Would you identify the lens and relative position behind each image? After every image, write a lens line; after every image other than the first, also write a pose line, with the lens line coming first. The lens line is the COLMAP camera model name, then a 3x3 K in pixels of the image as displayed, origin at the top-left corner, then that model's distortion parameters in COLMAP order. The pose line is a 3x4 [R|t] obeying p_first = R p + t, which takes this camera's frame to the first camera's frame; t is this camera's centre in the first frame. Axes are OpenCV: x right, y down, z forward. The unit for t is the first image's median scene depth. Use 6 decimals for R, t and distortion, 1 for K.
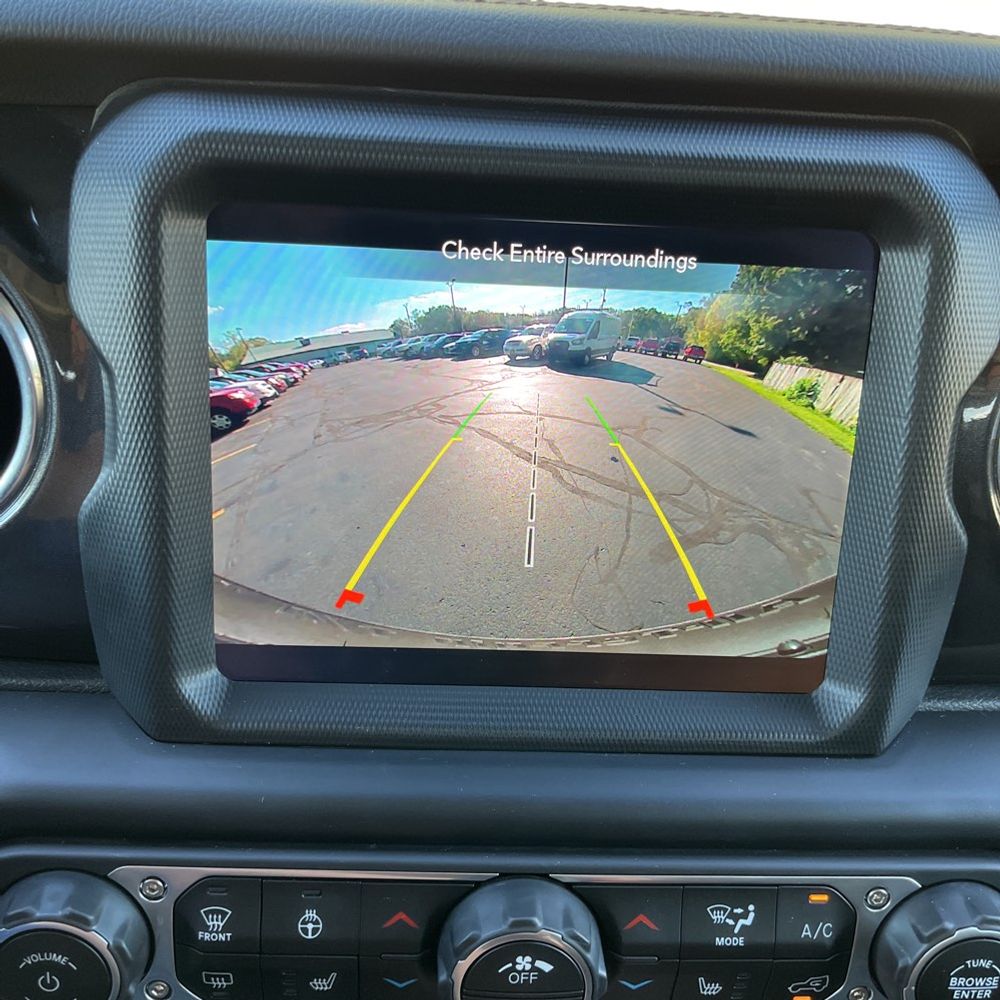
lens RADIAL K [[1022.4, 0, 500.0], [0, 1022.4, 500.0], [0, 0, 1]] dist [0.039051, -0.039749]
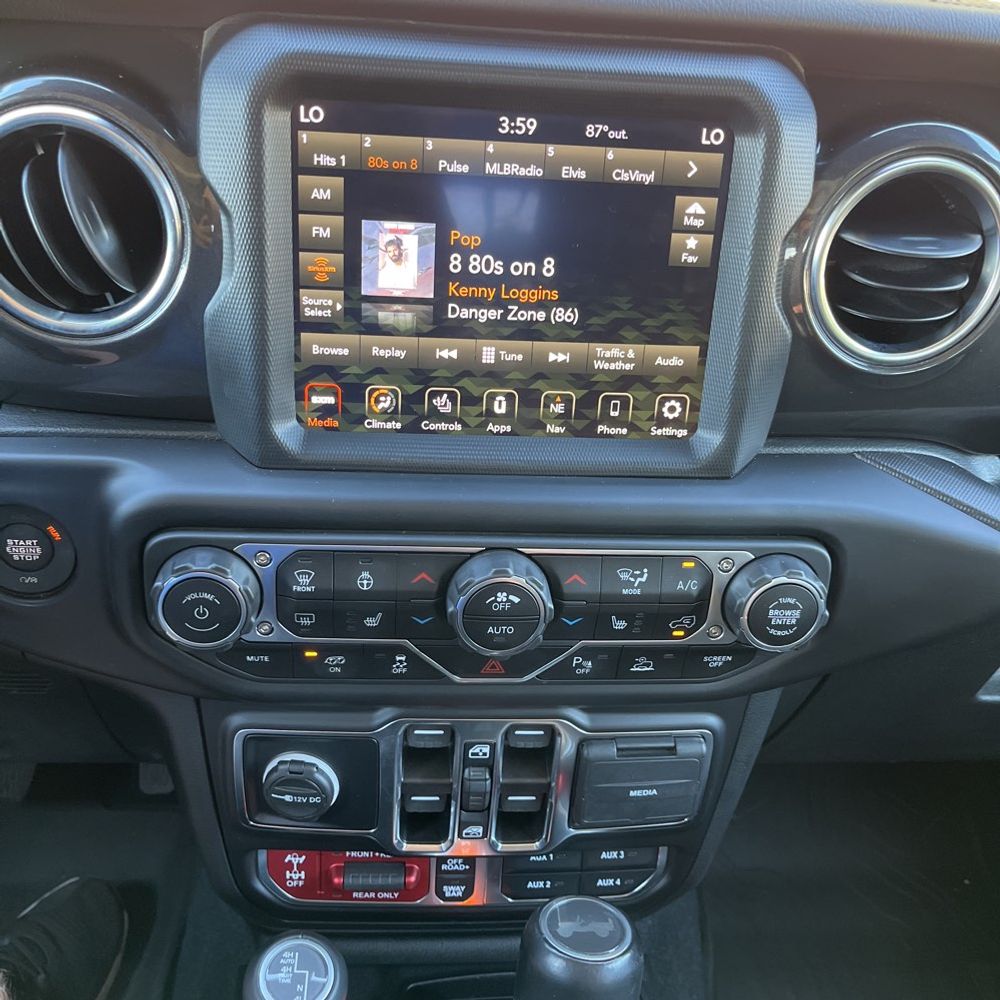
lens RADIAL K [[1018.5, 0, 496.1], [0, 1018.5, 498.6], [0, 0, 1]] dist [0.110119, -0.219041]
pose [[0.999177, -0.007445, 0.039864, -0.046023], [0.003377, 0.994866, 0.101148, 0.131353], [-0.040412, -0.100930, 0.994072, -0.540131]]
